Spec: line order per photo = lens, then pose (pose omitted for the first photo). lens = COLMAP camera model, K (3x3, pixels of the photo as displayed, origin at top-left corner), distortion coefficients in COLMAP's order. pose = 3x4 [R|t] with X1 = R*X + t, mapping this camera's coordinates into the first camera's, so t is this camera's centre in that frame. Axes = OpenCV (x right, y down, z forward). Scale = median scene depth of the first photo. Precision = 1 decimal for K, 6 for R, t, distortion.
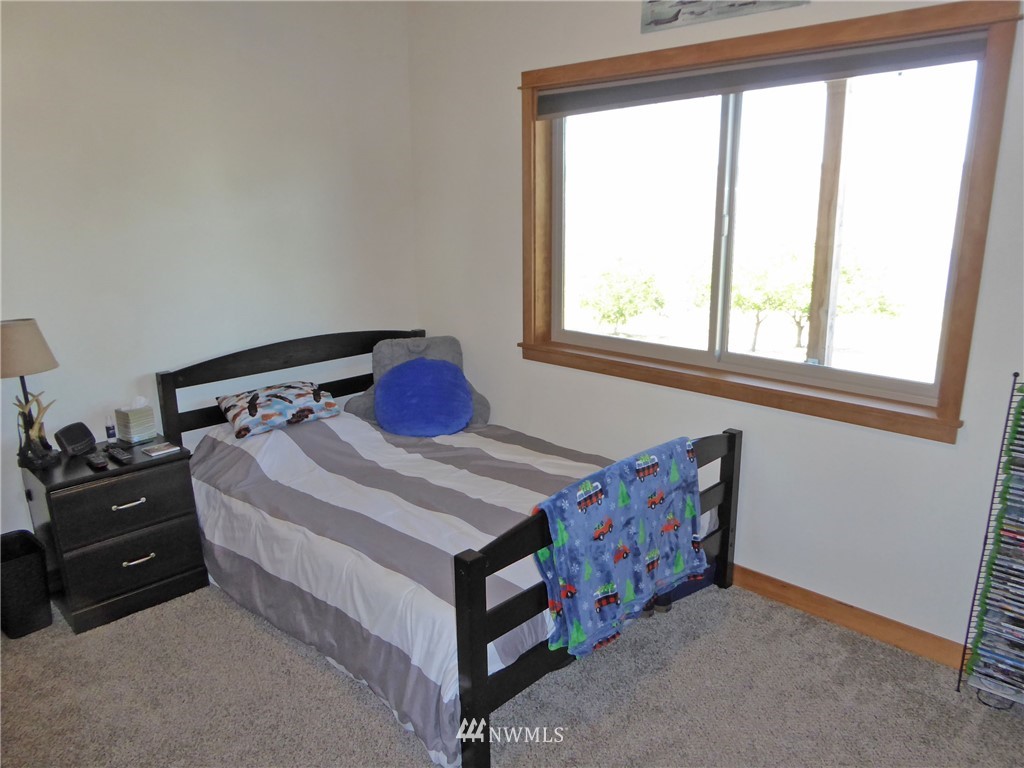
lens RADIAL K [[728.8, 0, 513.5], [0, 728.8, 388.1], [0, 0, 1]] dist [-0.036866, 0.014109]
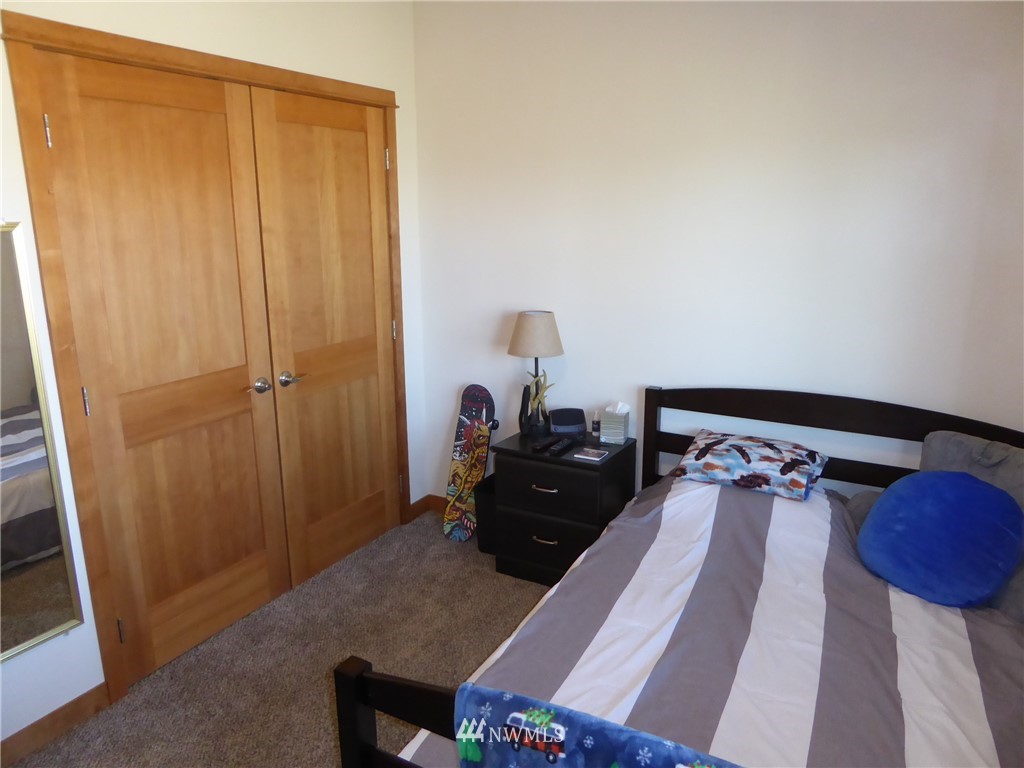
lens RADIAL K [[728.8, 0, 512.0], [0, 728.8, 380.2], [0, 0, 1]] dist [-0.036866, 0.014109]
pose [[0.268685, 0.237296, -0.933541, 0.378112], [-0.243962, 0.954343, 0.172369, -0.148347], [0.931821, 0.181436, 0.314309, 0.473059]]
